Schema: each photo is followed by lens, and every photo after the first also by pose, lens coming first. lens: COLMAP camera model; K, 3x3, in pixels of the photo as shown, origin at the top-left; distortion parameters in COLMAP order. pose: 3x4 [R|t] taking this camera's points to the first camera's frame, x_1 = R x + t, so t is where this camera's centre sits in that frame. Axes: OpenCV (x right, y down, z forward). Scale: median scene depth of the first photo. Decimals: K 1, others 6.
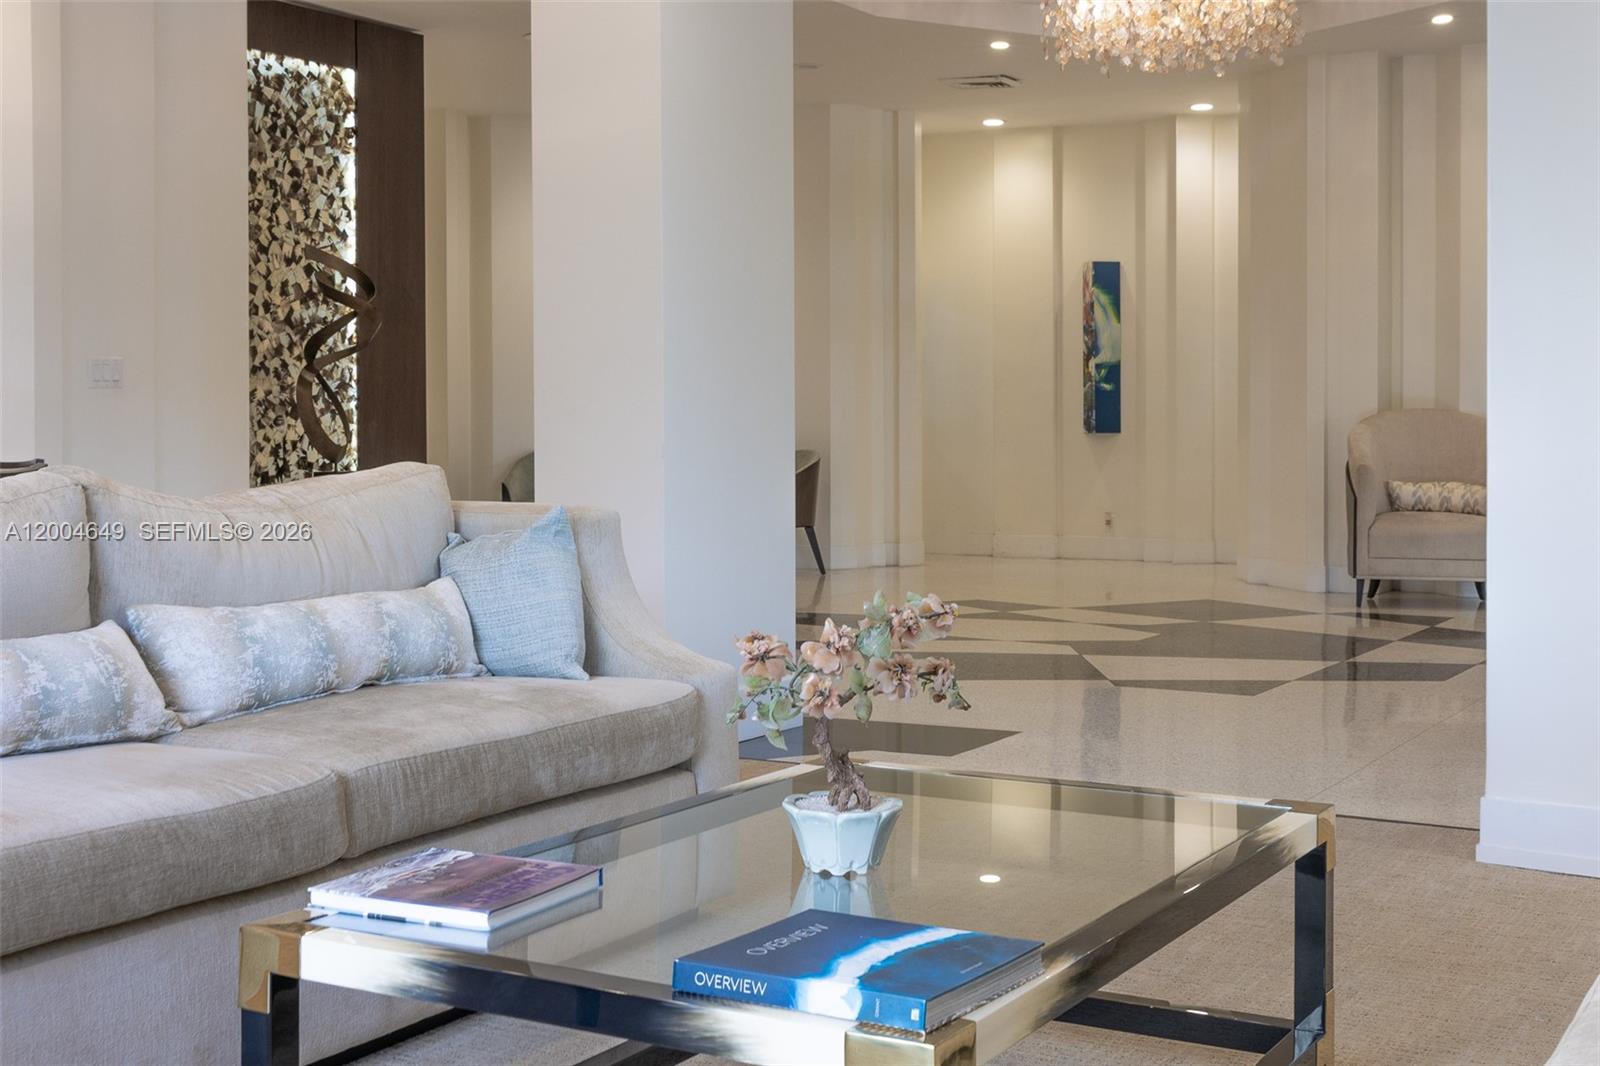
lens RADIAL K [[2067.9, 0, 800.0], [0, 2067.9, 533.0], [0, 0, 1]] dist [-0.017344, -0.021864]
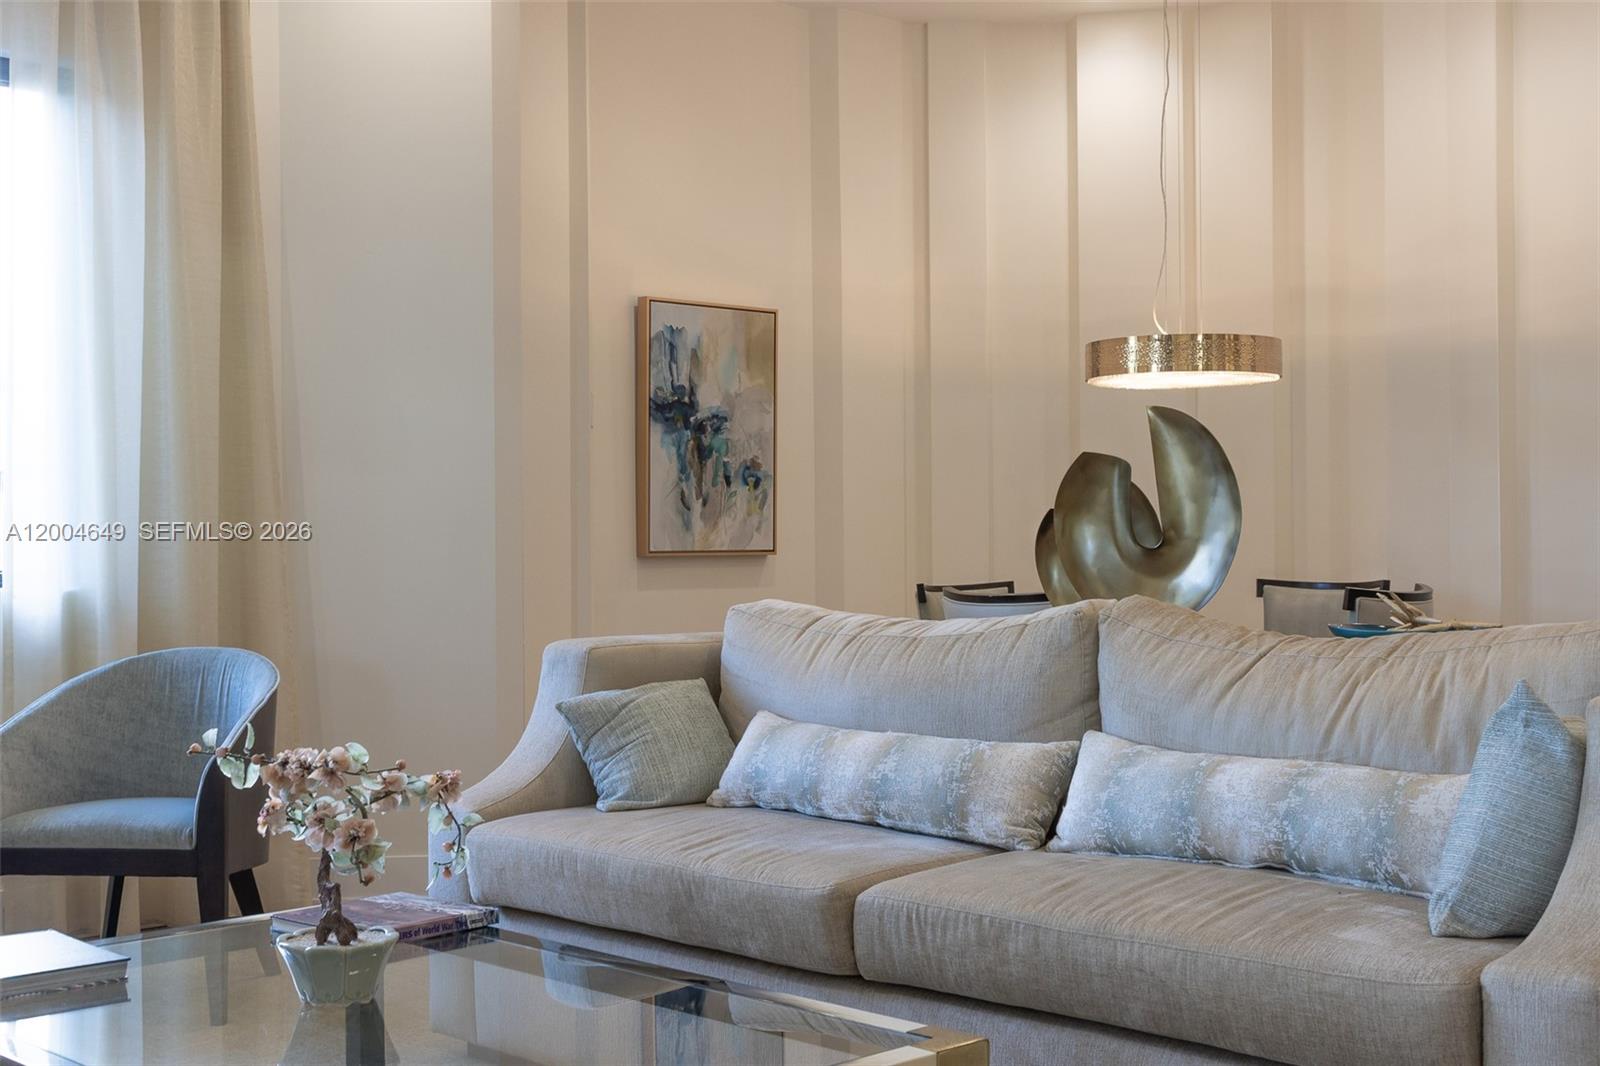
lens RADIAL K [[2123.2, 0, 738.5], [0, 2123.2, 533.6], [0, 0, 1]] dist [0.108081, -0.030708]
pose [[-0.312503, 0.005636, -0.949900, 0.801681], [-0.040016, 0.999017, 0.019092, -0.082433], [0.949073, 0.043977, -0.311971, 1.236855]]
